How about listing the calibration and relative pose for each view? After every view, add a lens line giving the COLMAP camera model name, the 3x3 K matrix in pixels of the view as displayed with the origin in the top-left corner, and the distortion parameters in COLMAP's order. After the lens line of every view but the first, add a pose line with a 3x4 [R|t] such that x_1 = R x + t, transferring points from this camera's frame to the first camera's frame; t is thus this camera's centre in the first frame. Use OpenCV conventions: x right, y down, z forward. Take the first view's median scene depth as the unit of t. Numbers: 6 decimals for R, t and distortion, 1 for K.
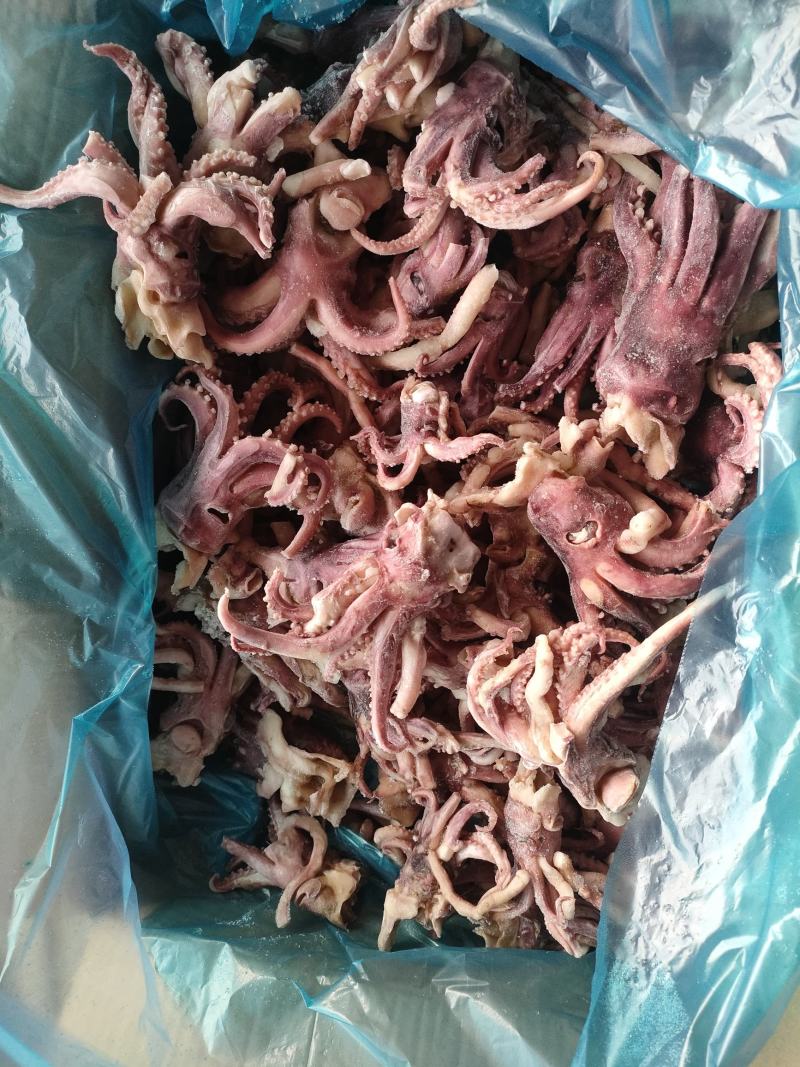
lens RADIAL K [[844.5, 0, 400.0], [0, 844.5, 533.5], [0, 0, 1]] dist [0.050253, -0.003194]
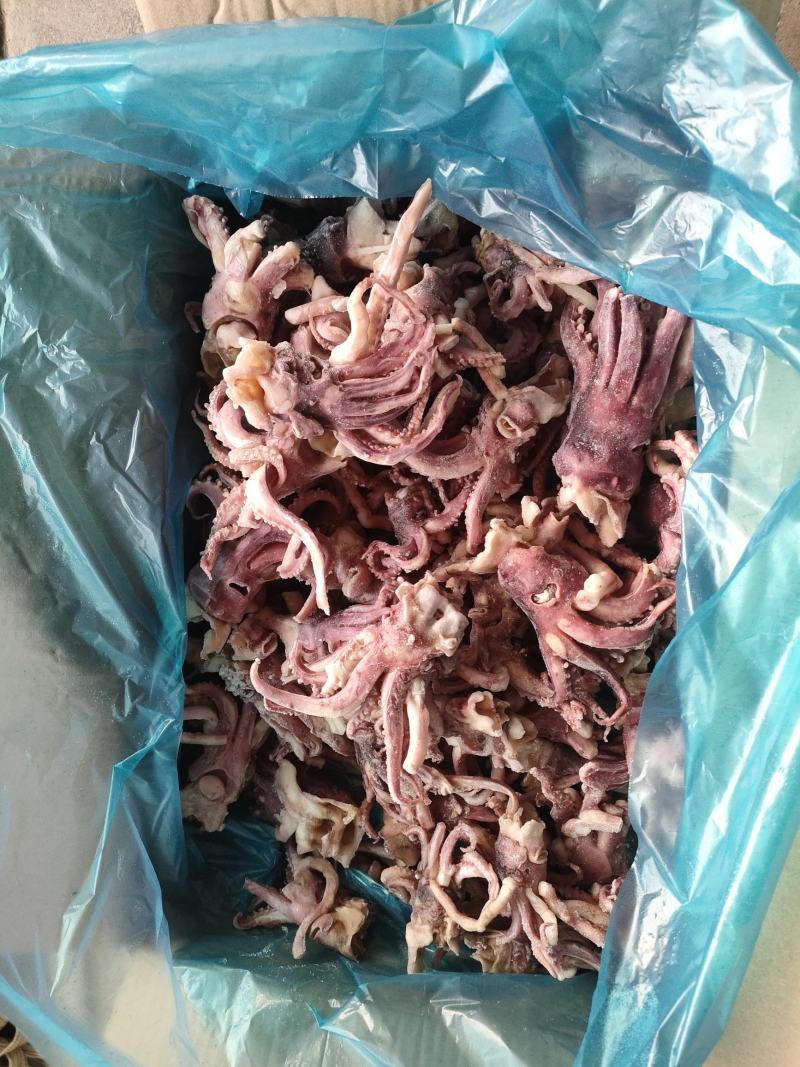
lens RADIAL K [[822.9, 0, 400.0], [0, 822.9, 533.5], [0, 0, 1]] dist [0.064731, -0.005202]
pose [[0.999171, -0.028871, -0.028698, 0.045503], [0.026330, 0.996007, -0.085299, 0.007097], [0.031046, 0.084473, 0.995942, -0.137621]]
